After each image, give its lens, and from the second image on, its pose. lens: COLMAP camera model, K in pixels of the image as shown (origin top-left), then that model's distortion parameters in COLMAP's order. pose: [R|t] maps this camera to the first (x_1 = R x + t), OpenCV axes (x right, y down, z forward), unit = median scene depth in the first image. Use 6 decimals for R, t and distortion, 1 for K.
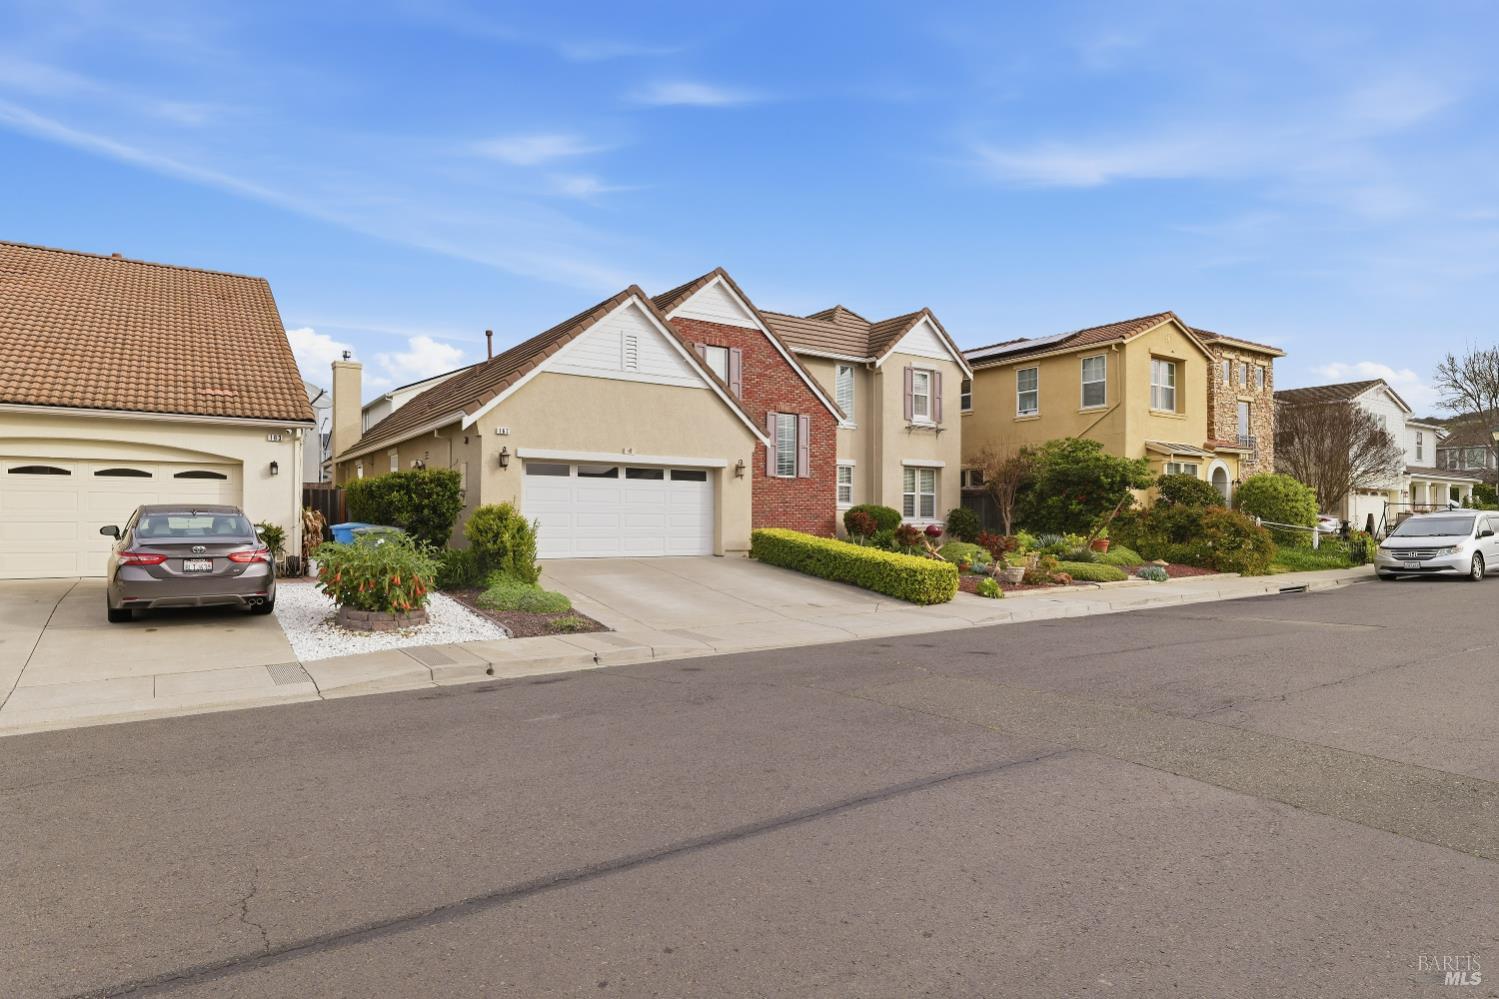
lens RADIAL K [[856.7, 0, 751.4], [0, 856.7, 512.9], [0, 0, 1]] dist [0.021225, 0.000384]
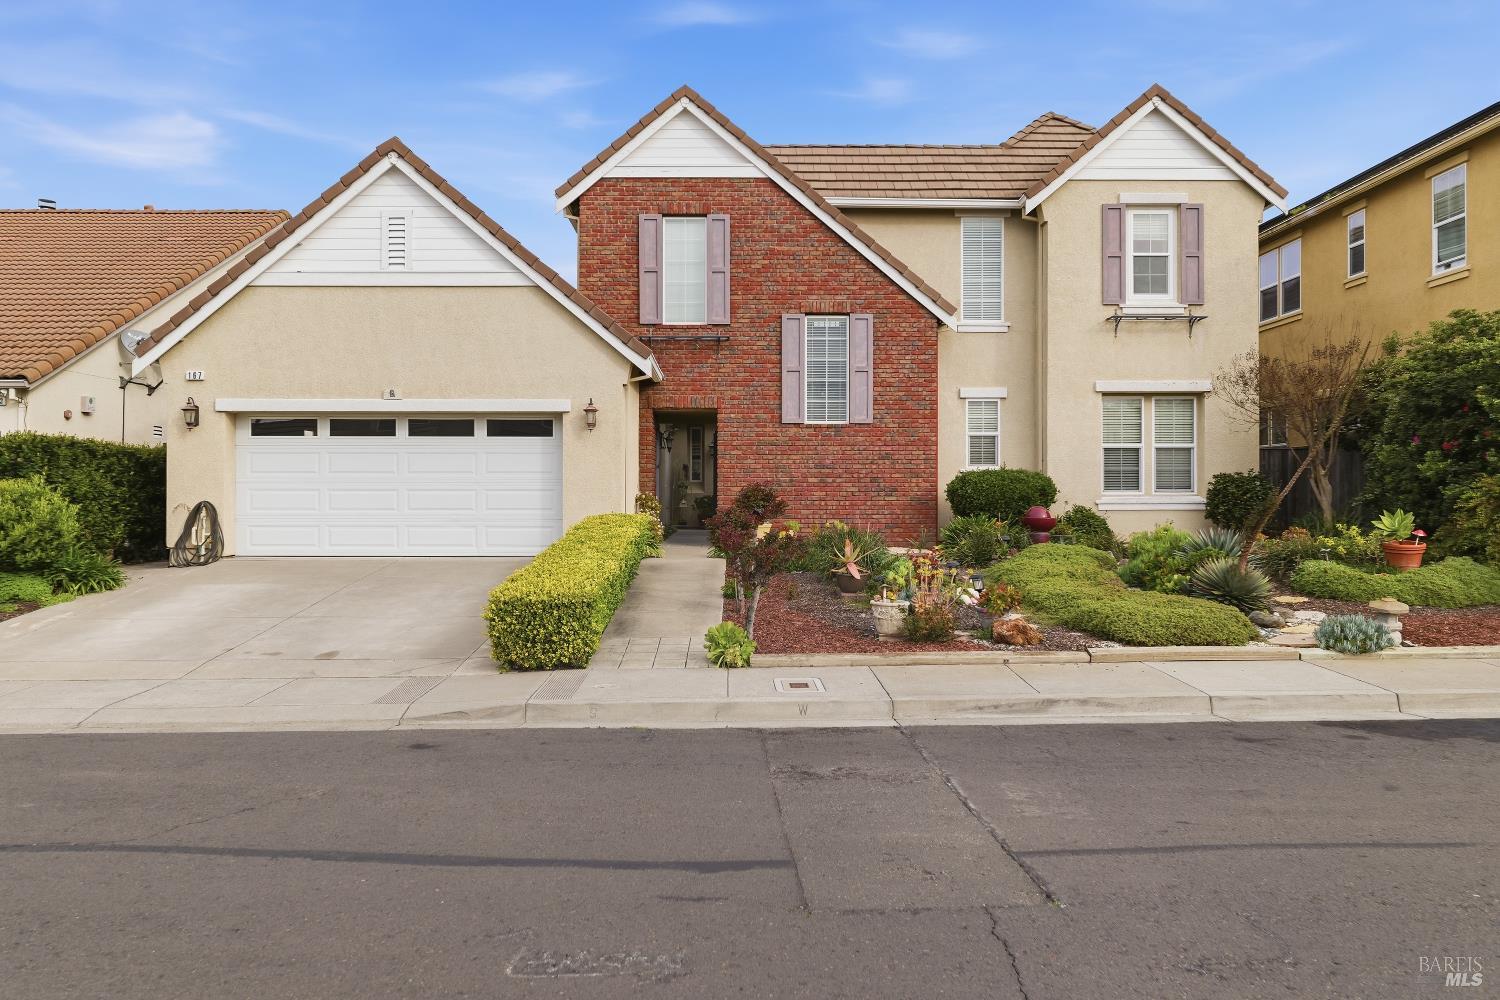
lens RADIAL K [[1150.3, 0, 752.8], [0, 1150.3, 488.9], [0, 0, 1]] dist [0.004542, 0.001347]
pose [[0.829458, -0.005459, -0.558542, 0.435982], [0.008825, 0.999956, 0.003333, -0.000470], [0.558499, -0.007694, 0.829469, 0.325089]]
